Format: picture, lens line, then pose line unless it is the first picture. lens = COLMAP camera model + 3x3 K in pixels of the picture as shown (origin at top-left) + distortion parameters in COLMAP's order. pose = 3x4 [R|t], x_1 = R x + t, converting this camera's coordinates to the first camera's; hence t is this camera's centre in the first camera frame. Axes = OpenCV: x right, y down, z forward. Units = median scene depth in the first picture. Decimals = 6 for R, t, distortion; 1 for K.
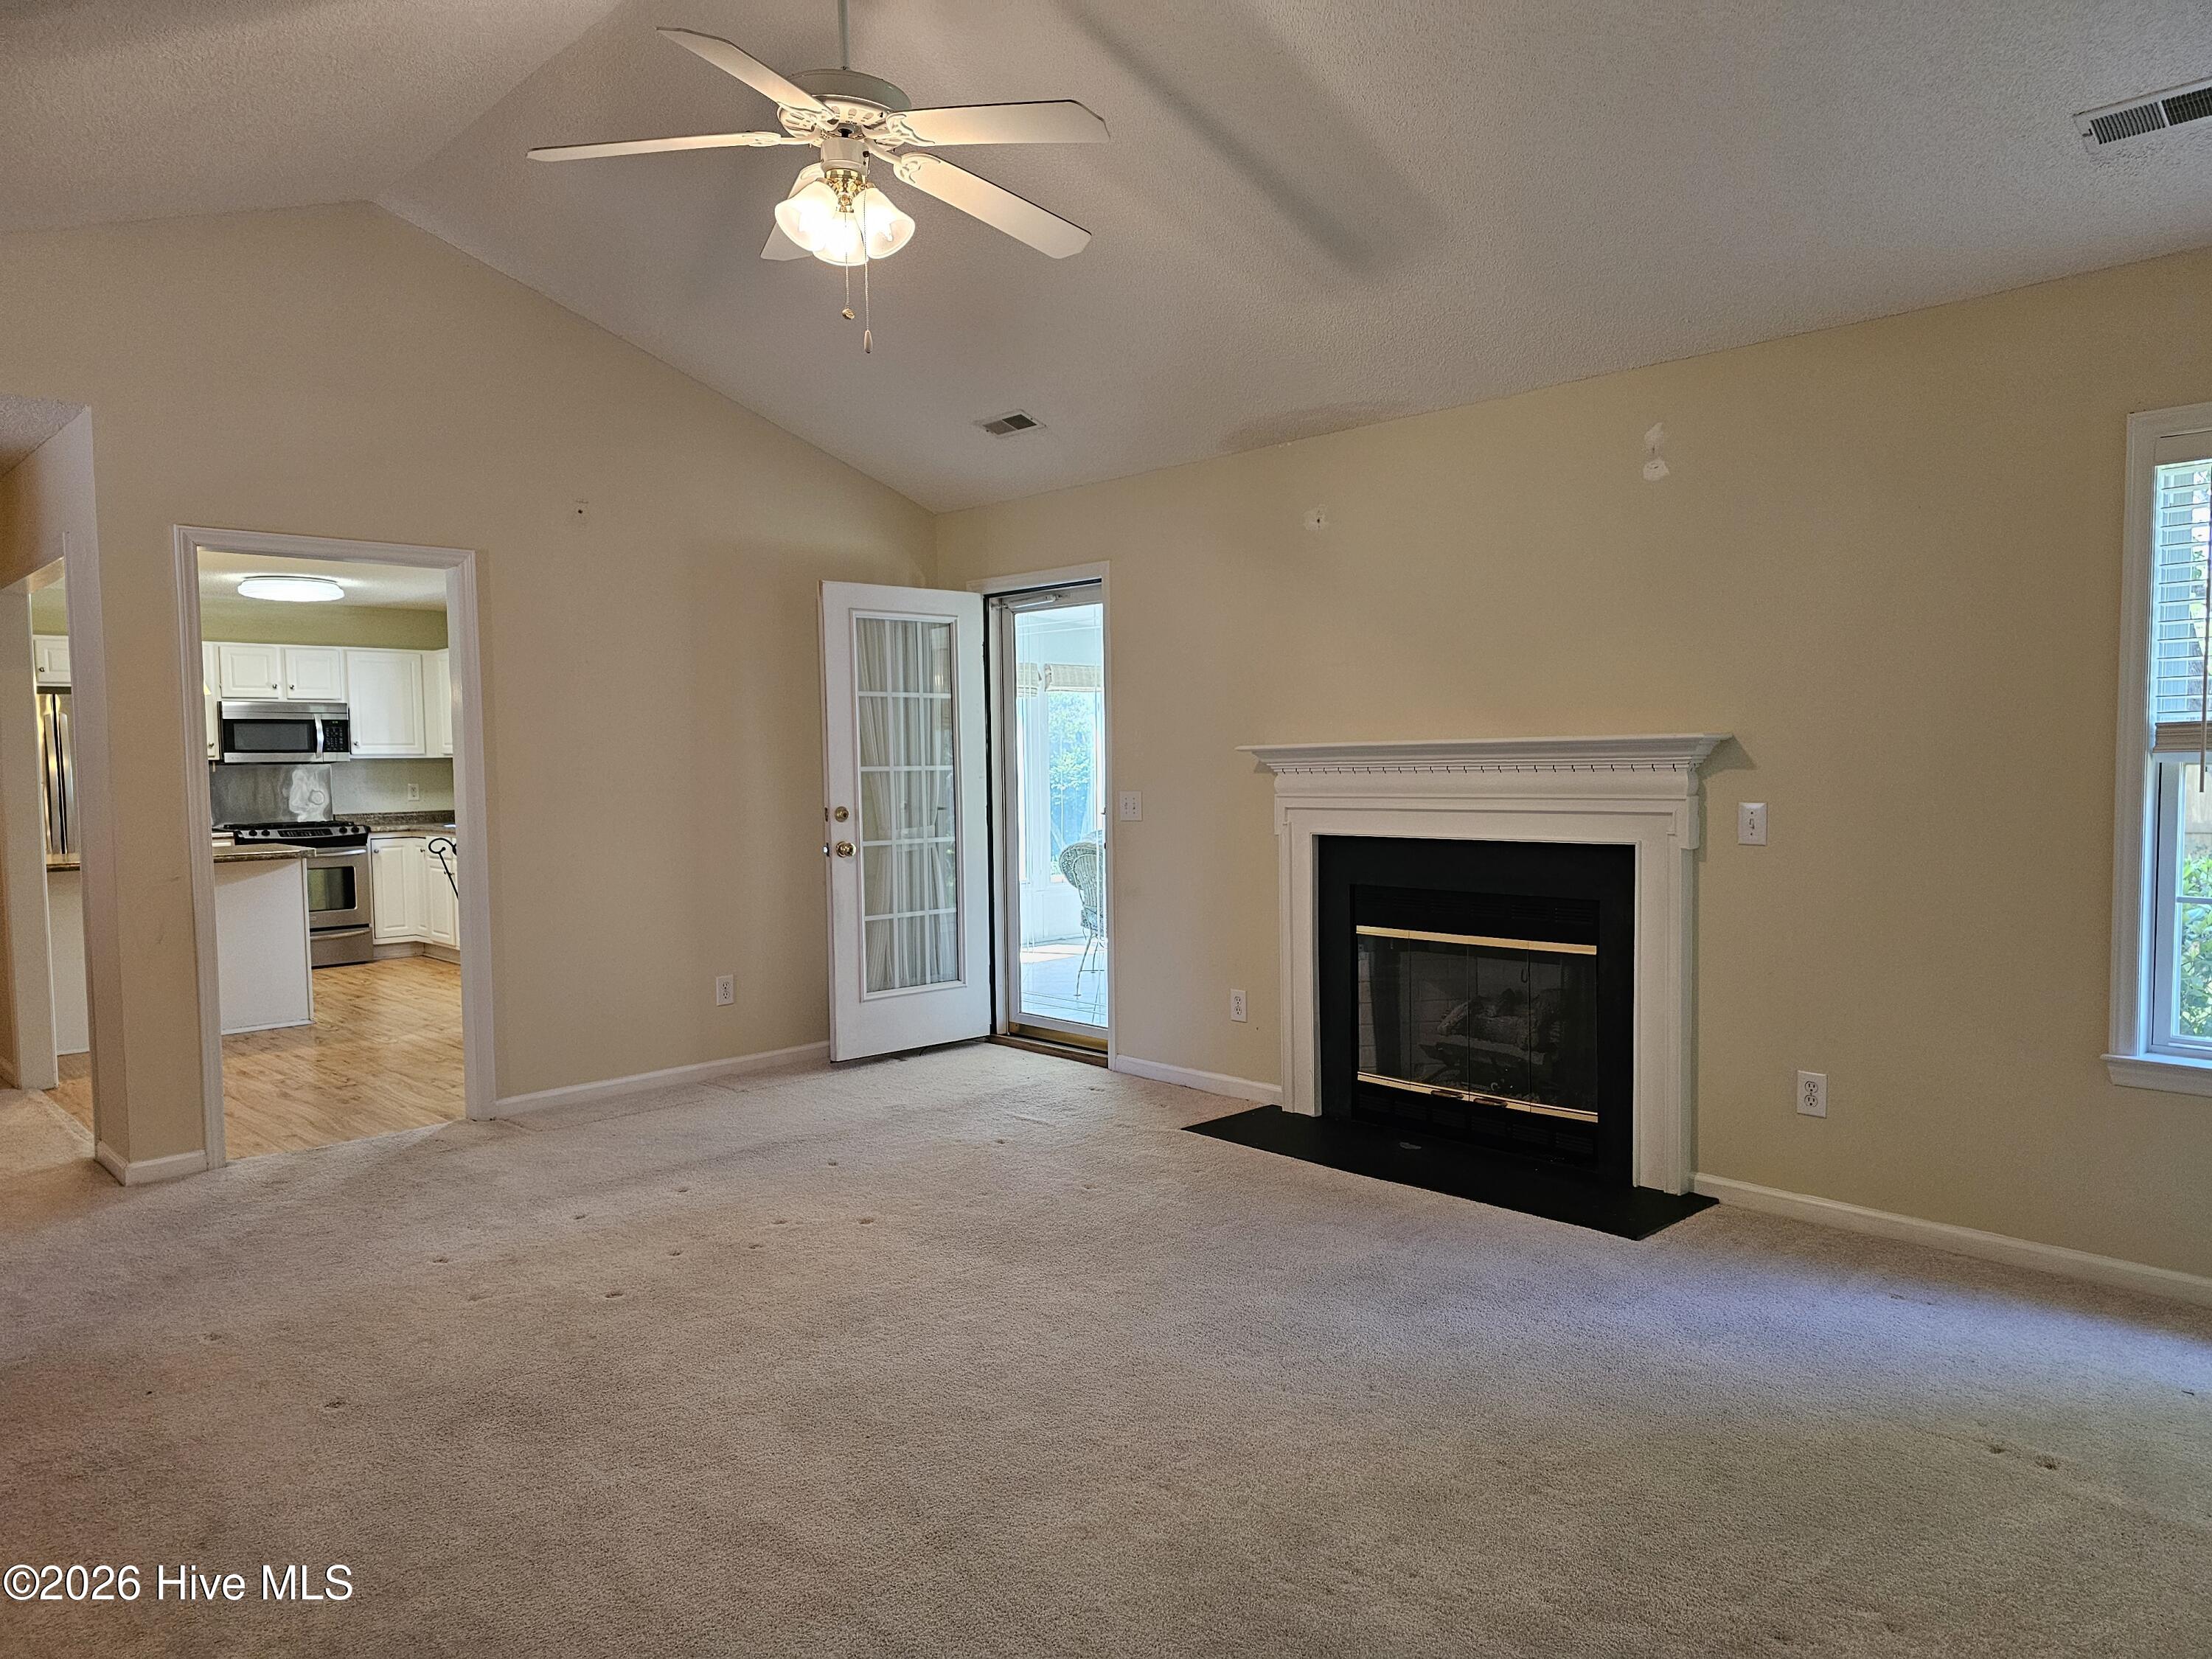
lens RADIAL K [[1487.9, 0, 1098.4], [0, 1487.9, 850.8], [0, 0, 1]] dist [0.048721, -0.035648]
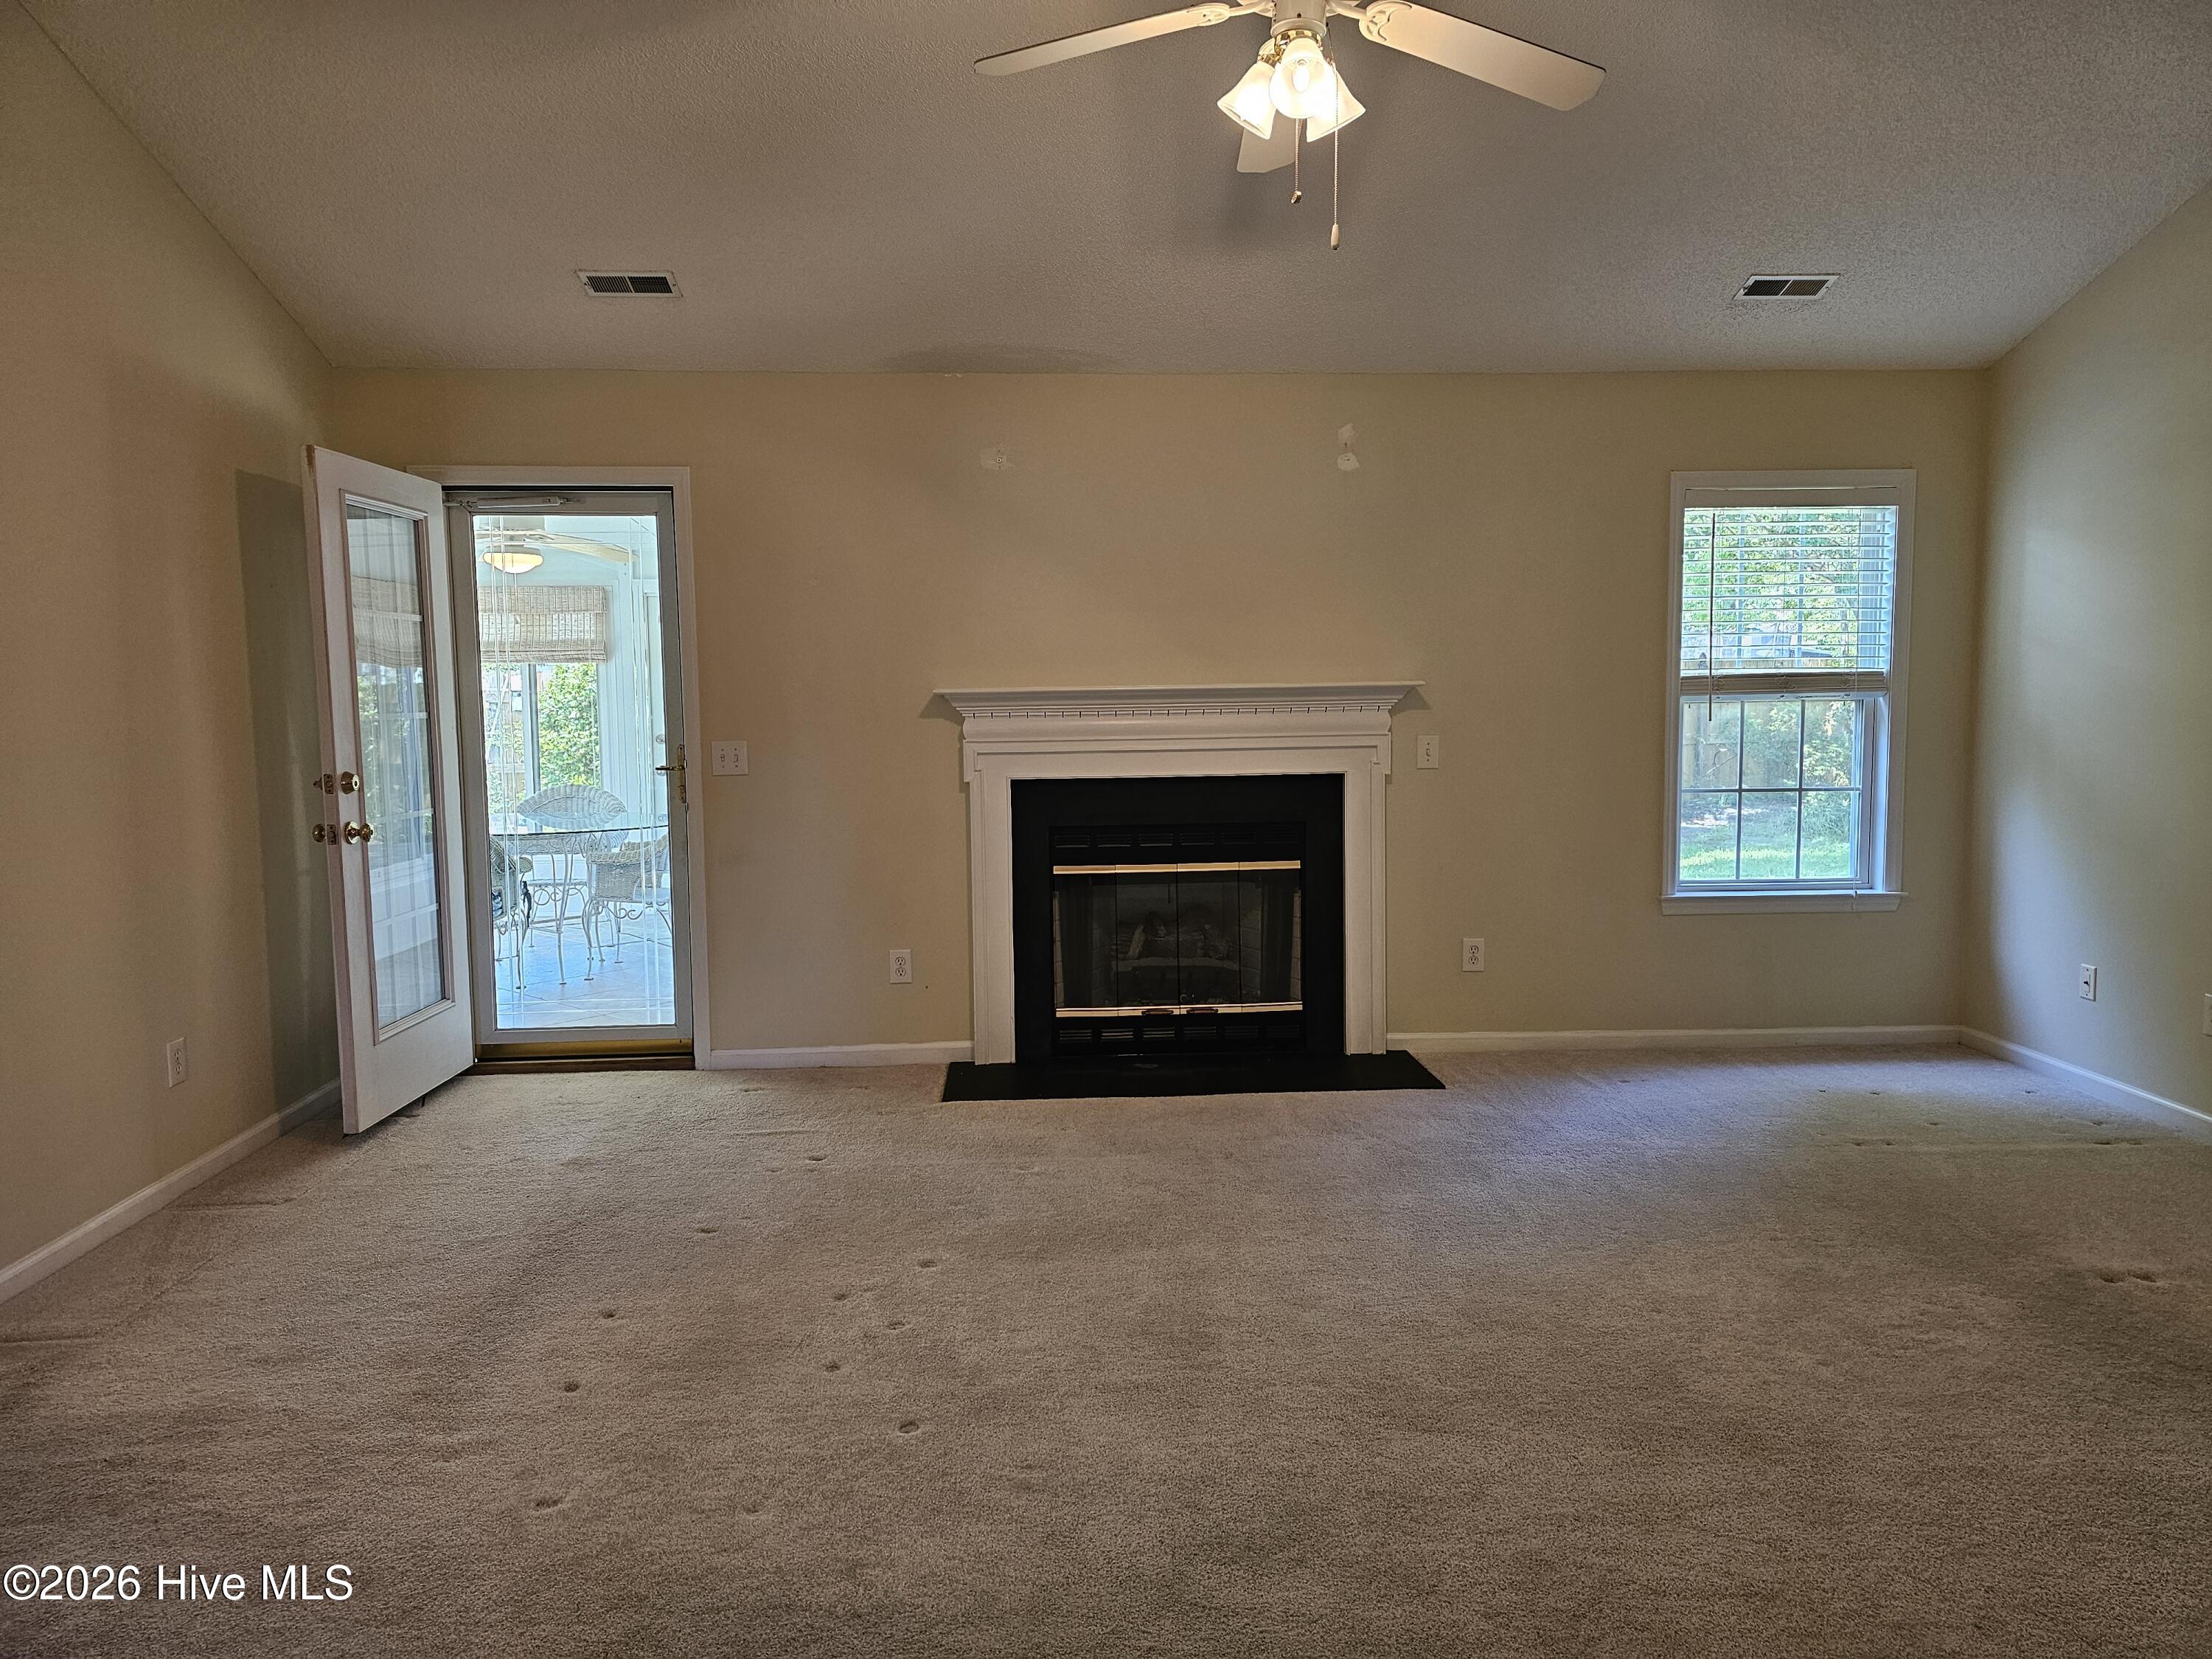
lens RADIAL K [[1487.9, 0, 1110.1], [0, 1487.9, 823.2], [0, 0, 1]] dist [0.048721, -0.035648]
pose [[0.643052, -0.065526, 0.763014, -0.616374], [0.049932, 0.997800, 0.043607, -0.023190], [-0.764193, 0.010057, 0.644910, 0.337093]]
